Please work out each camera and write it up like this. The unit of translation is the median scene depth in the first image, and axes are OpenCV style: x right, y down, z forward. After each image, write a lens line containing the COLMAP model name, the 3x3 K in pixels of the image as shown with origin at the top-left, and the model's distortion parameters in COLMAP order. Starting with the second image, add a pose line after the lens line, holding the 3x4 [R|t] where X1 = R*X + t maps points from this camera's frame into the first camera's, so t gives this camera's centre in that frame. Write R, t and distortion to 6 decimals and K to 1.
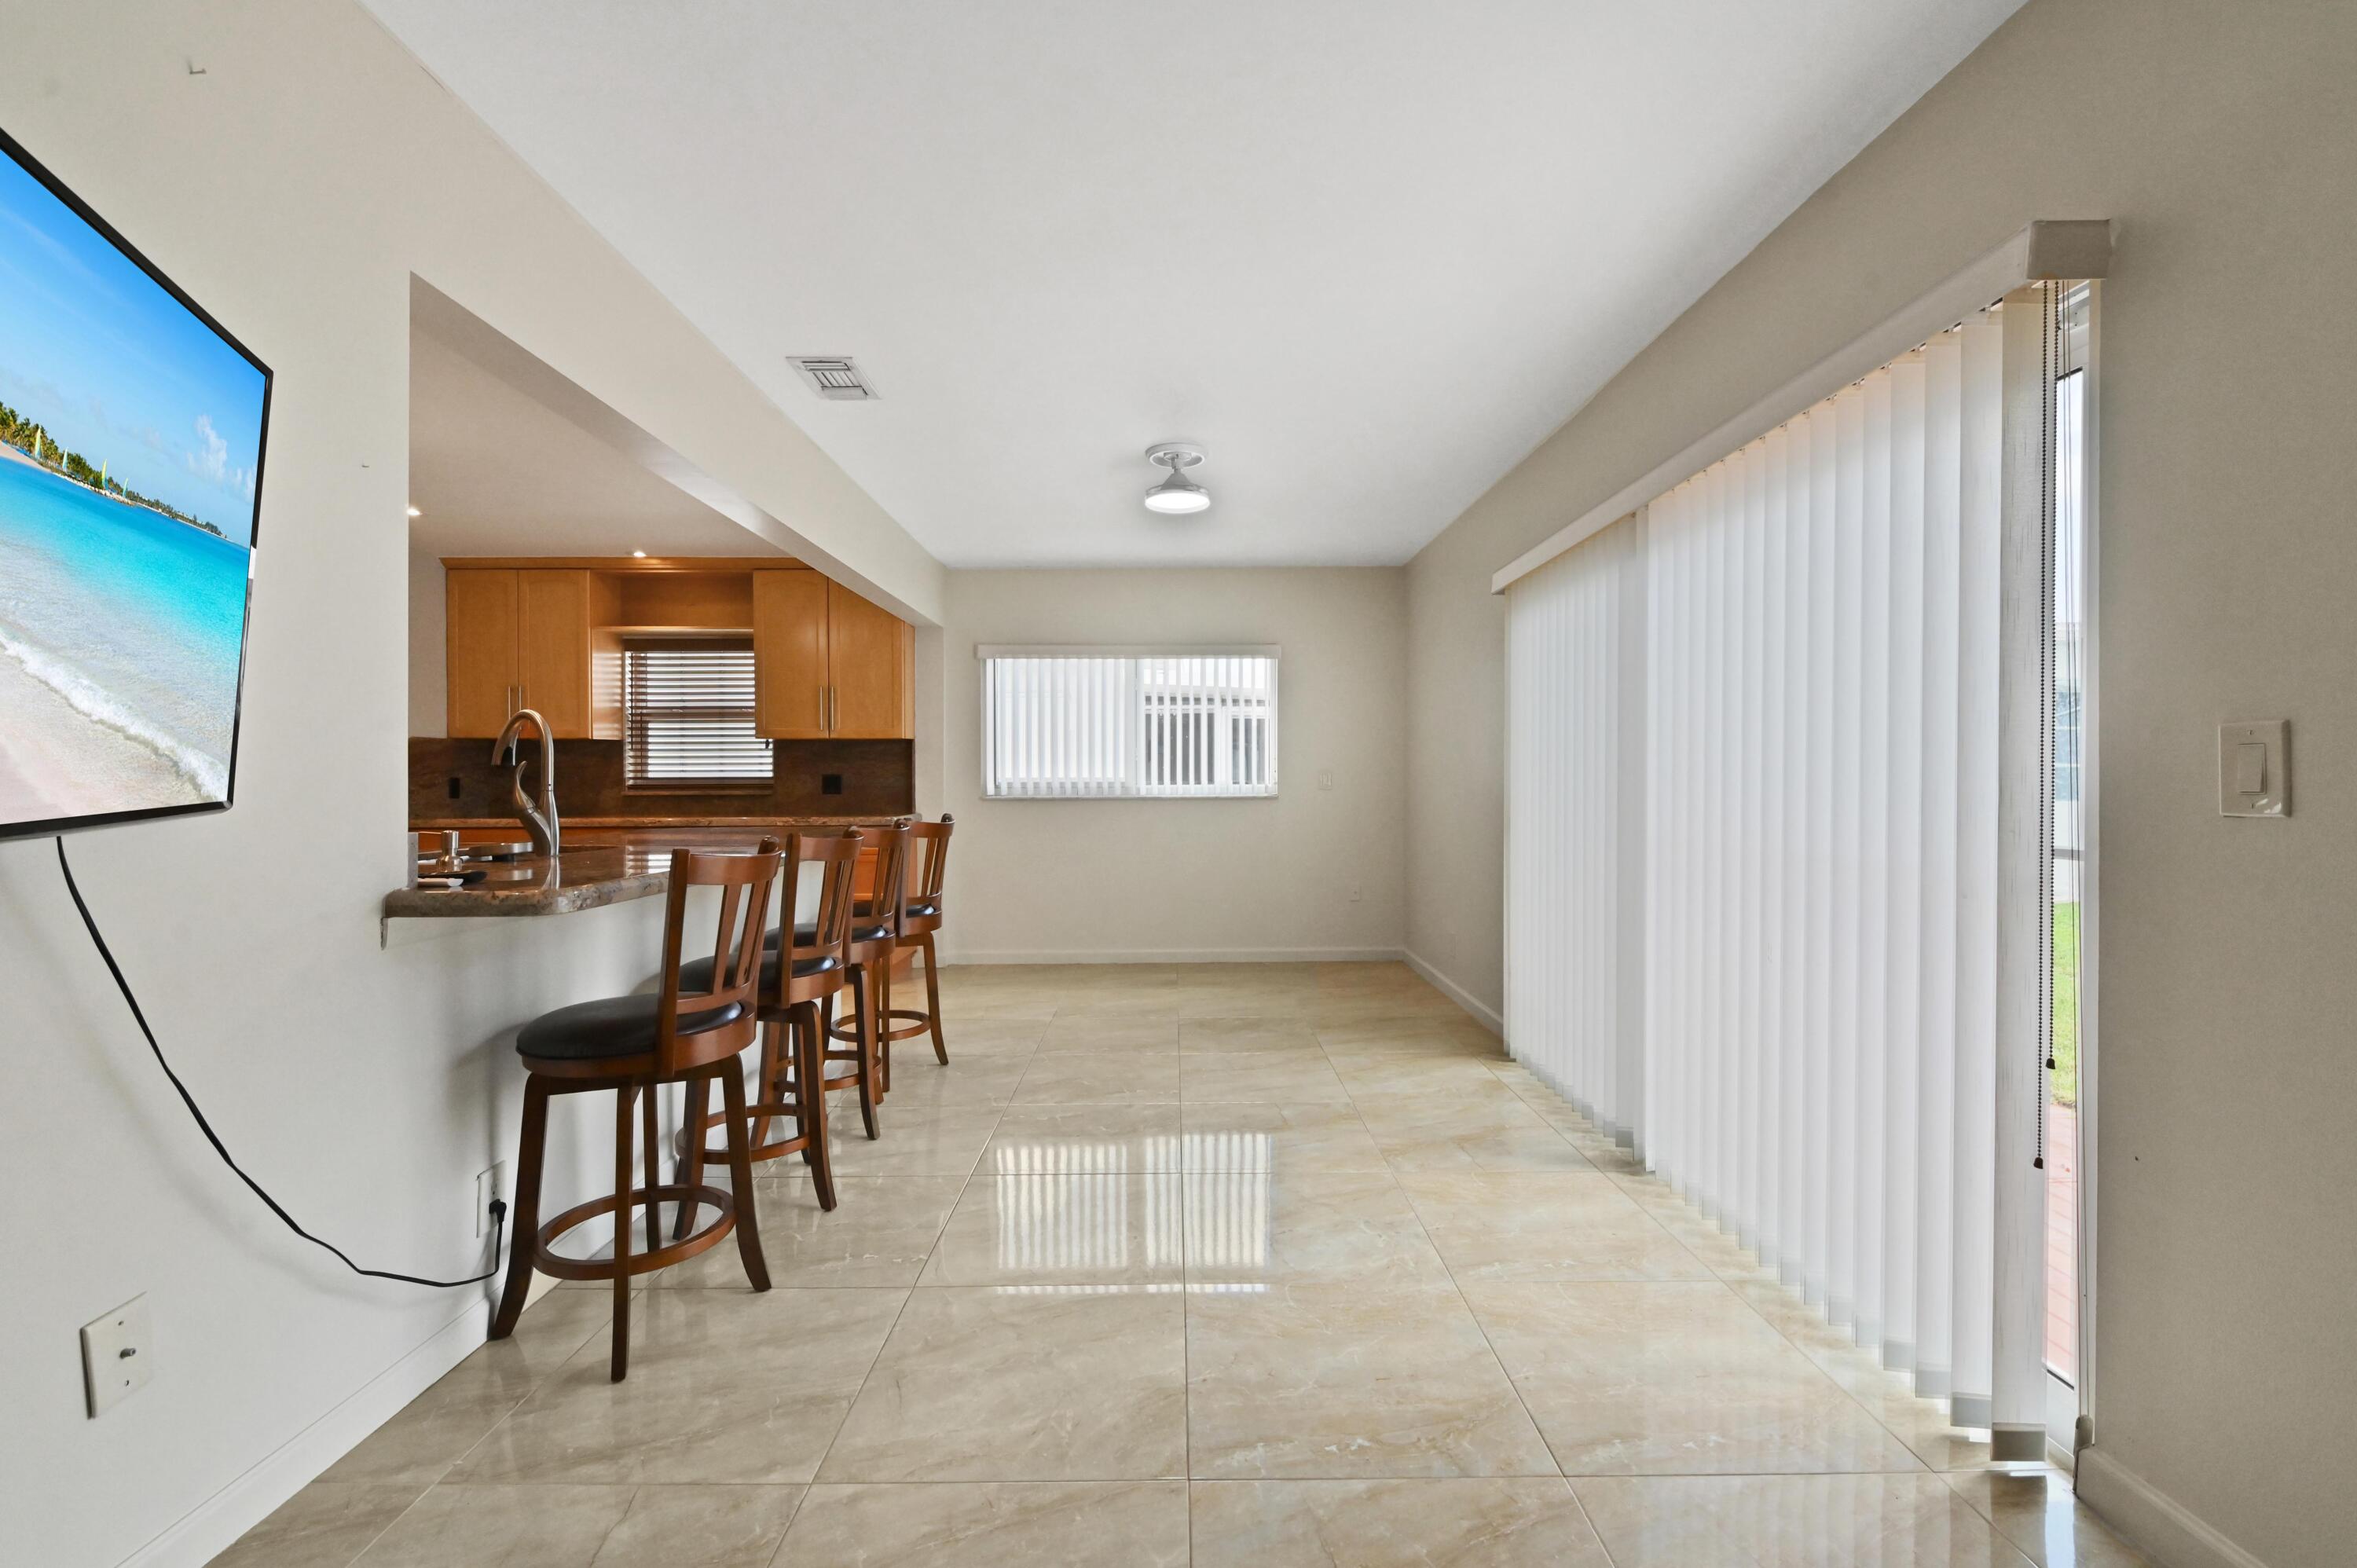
lens RADIAL K [[945.8, 0, 1178.5], [0, 945.8, 784.0], [0, 0, 1]] dist [-0.002125, -0.000067]
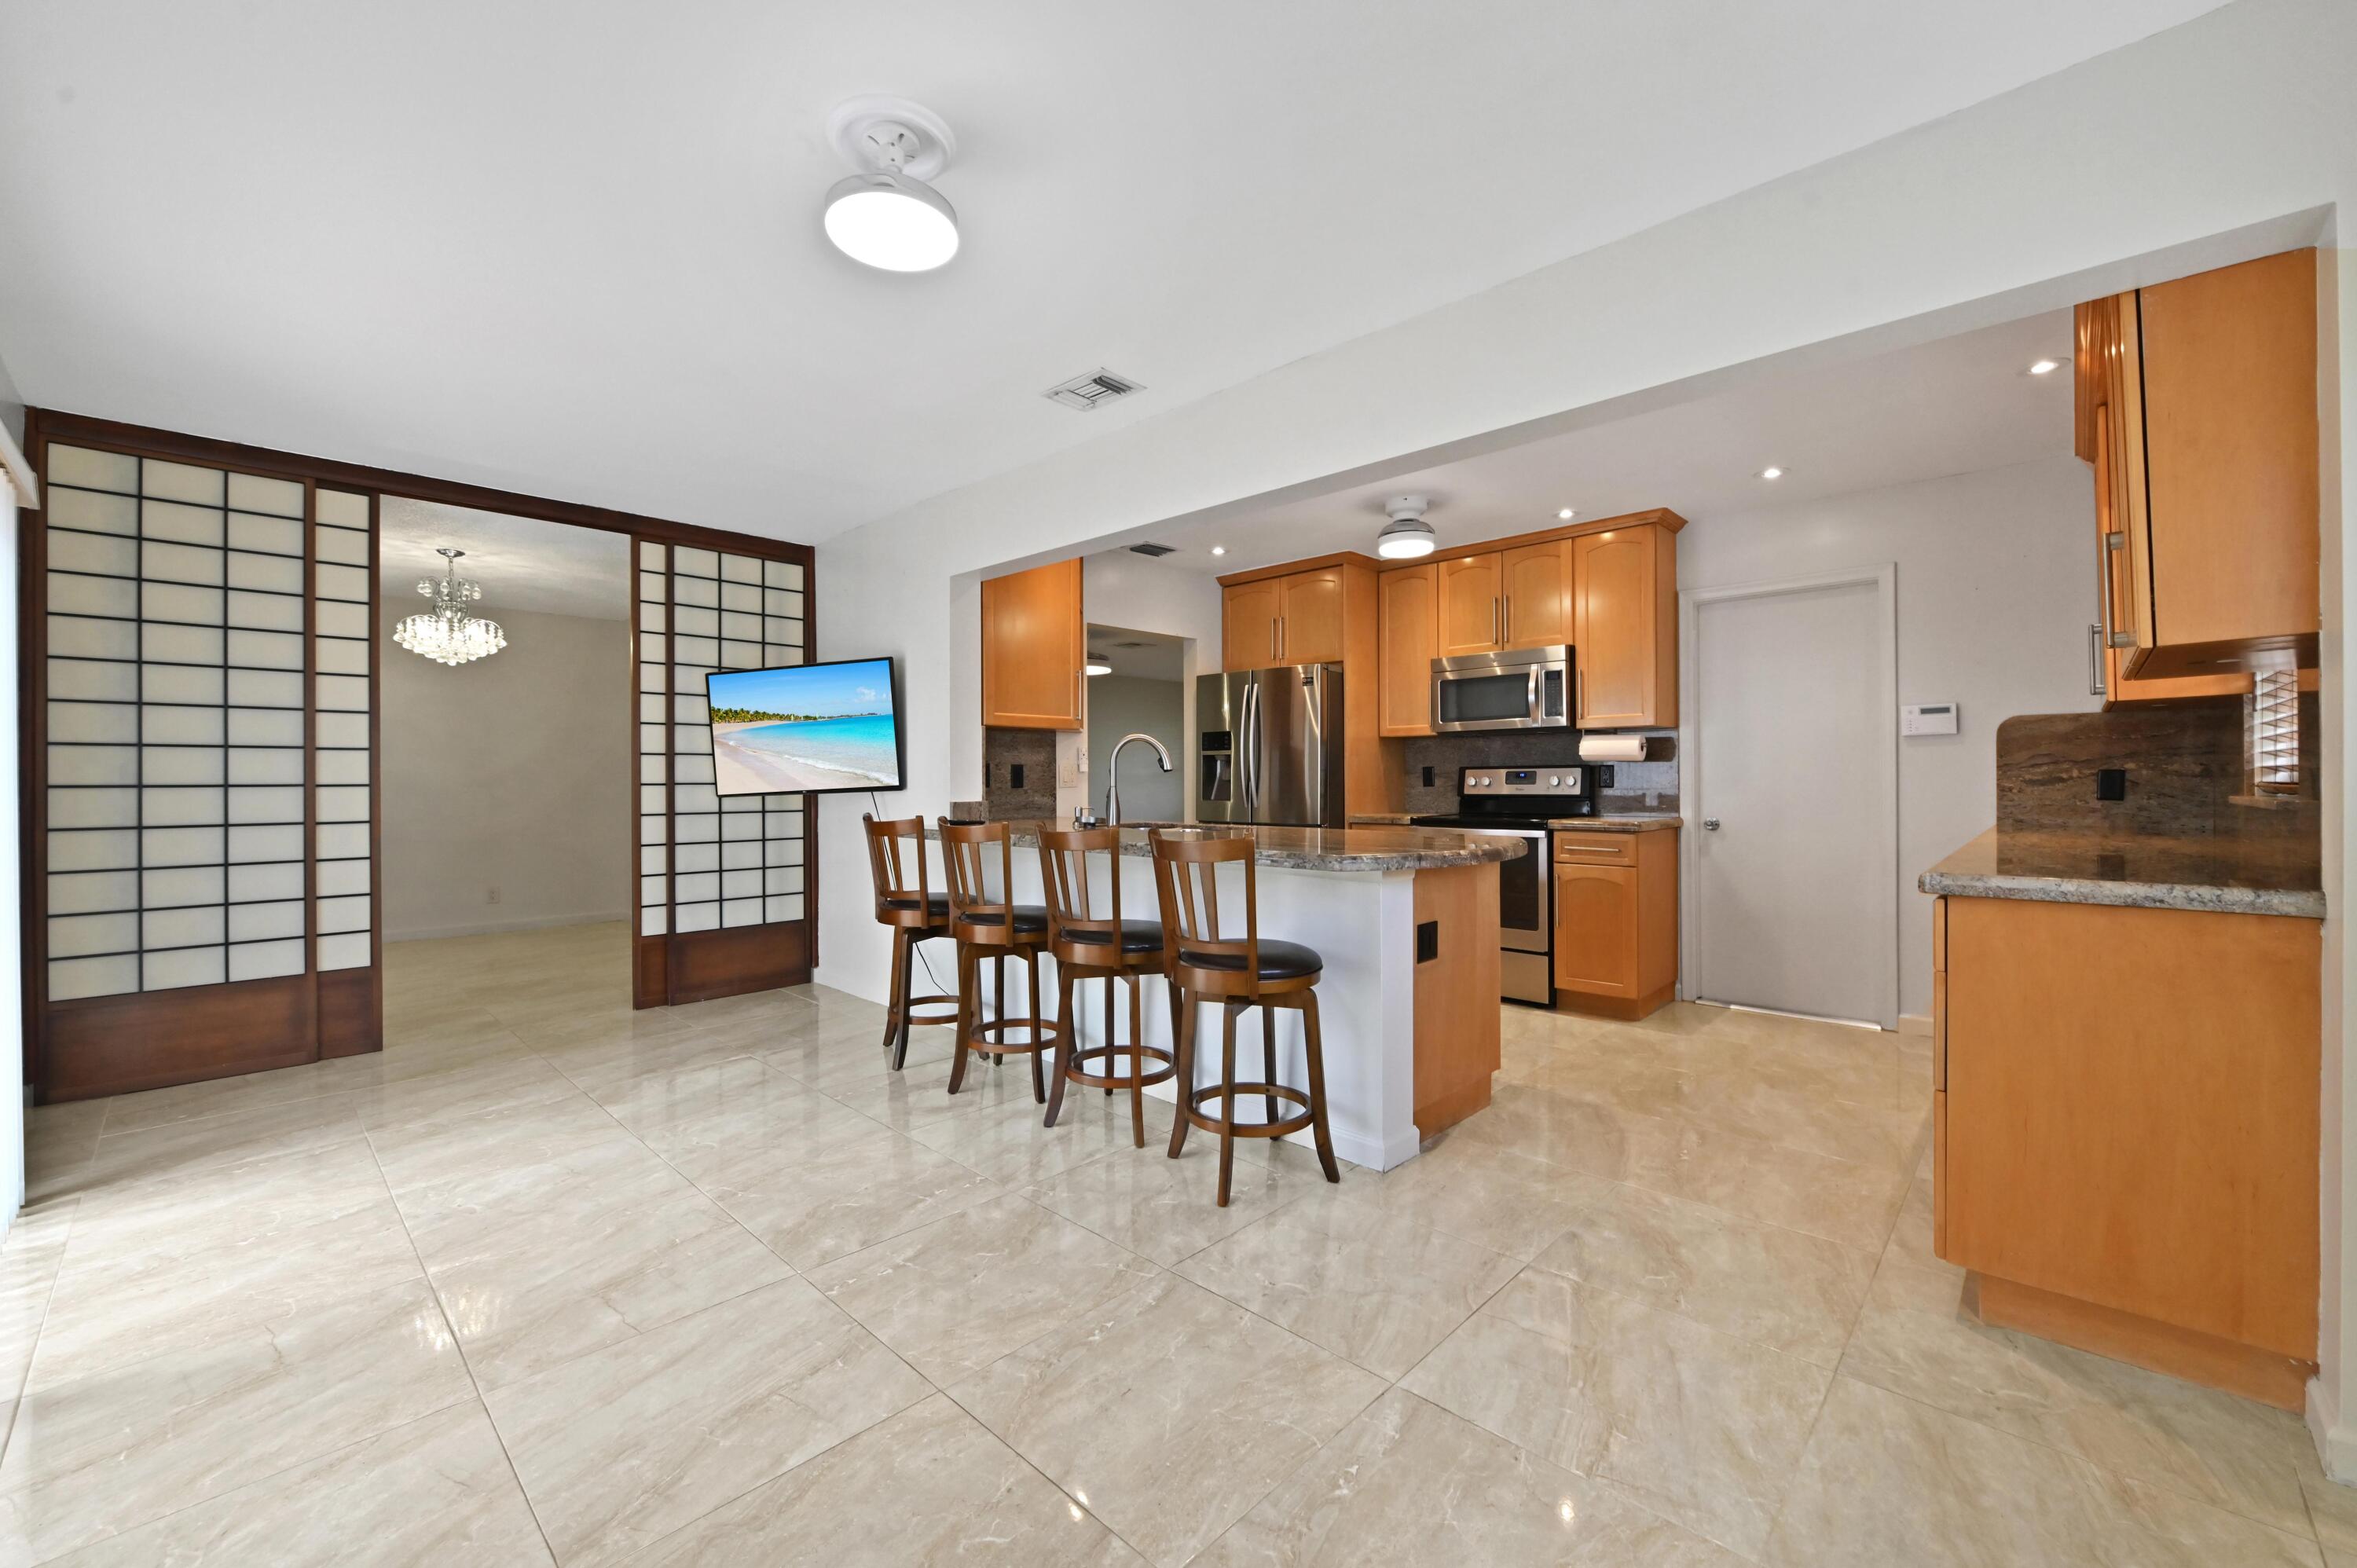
lens RADIAL K [[935.6, 0, 1190.1], [0, 935.6, 787.5], [0, 0, 1]] dist [-0.008859, -0.000073]
pose [[-0.689235, 0.014173, -0.724400, 0.241969], [0.004424, 0.999872, 0.015354, -0.010184], [0.724525, 0.007378, -0.689209, 1.415654]]
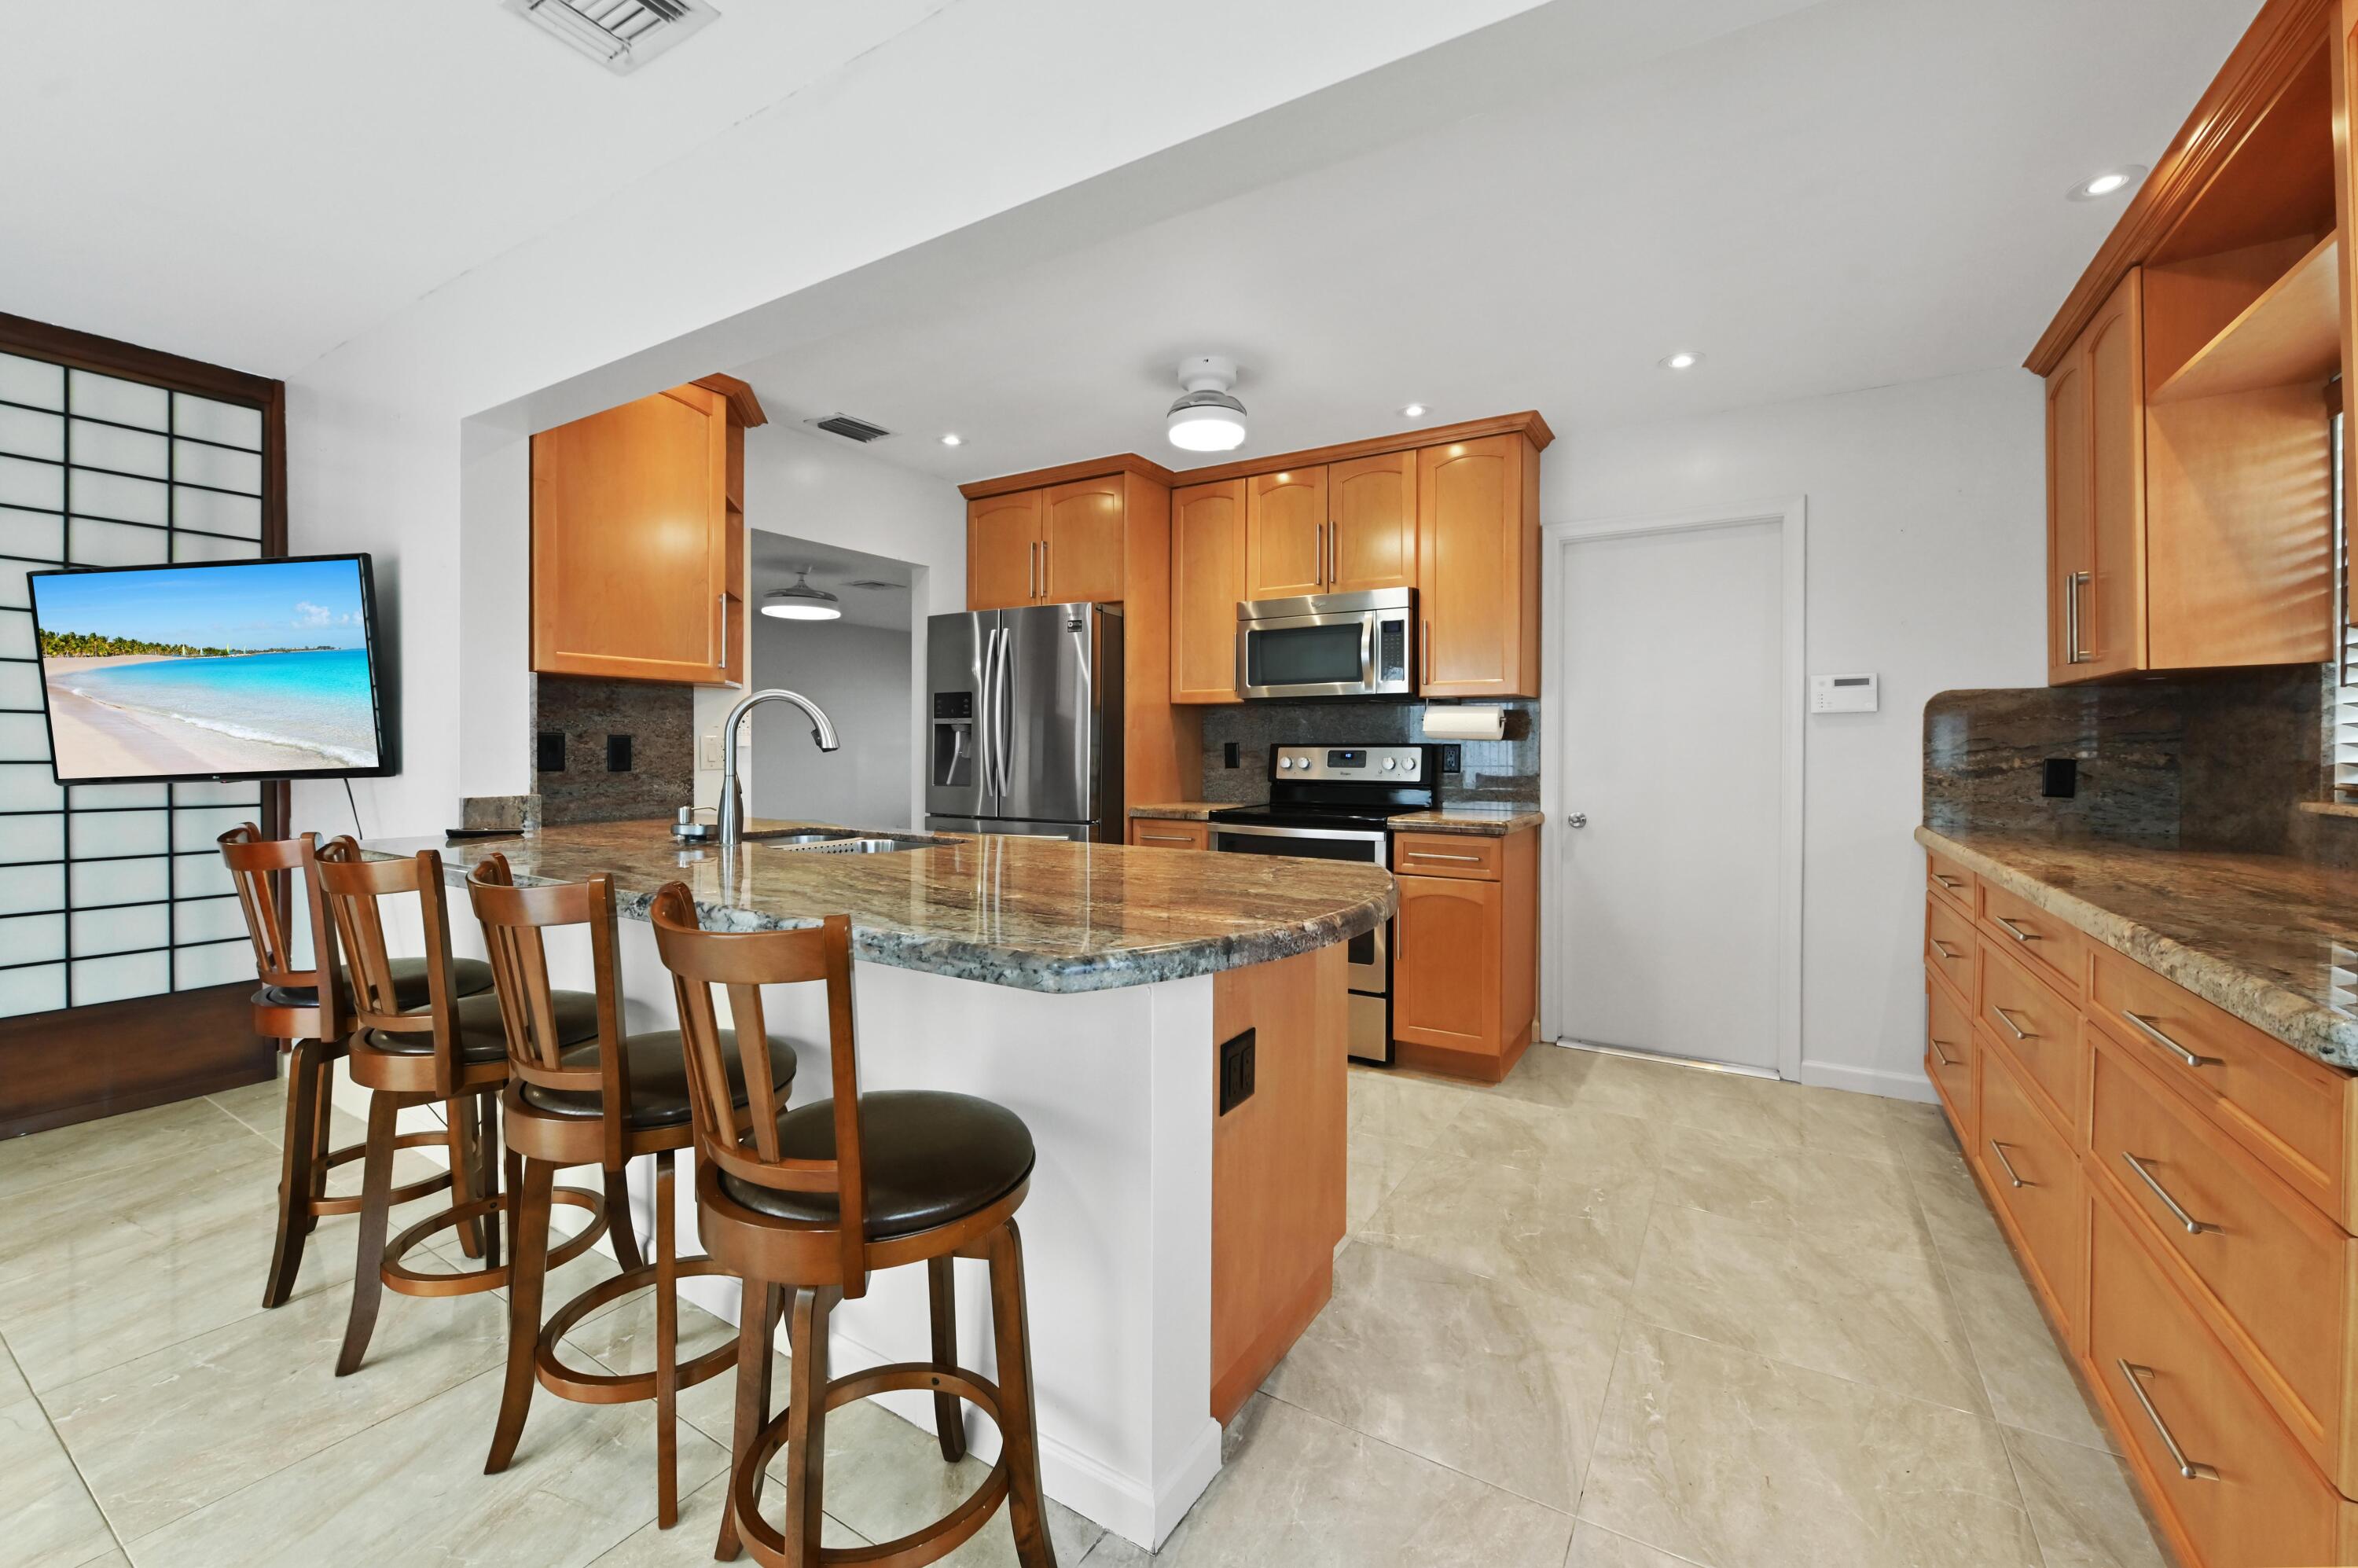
lens RADIAL K [[946.3, 0, 1179.0], [0, 946.3, 784.0], [0, 0, 1]] dist [-0.002125, -0.000067]
pose [[-0.532148, 0.034005, -0.845968, -0.053680], [-0.006348, 0.999005, 0.044149, -0.019157], [0.846627, 0.028864, -0.531403, 1.242390]]
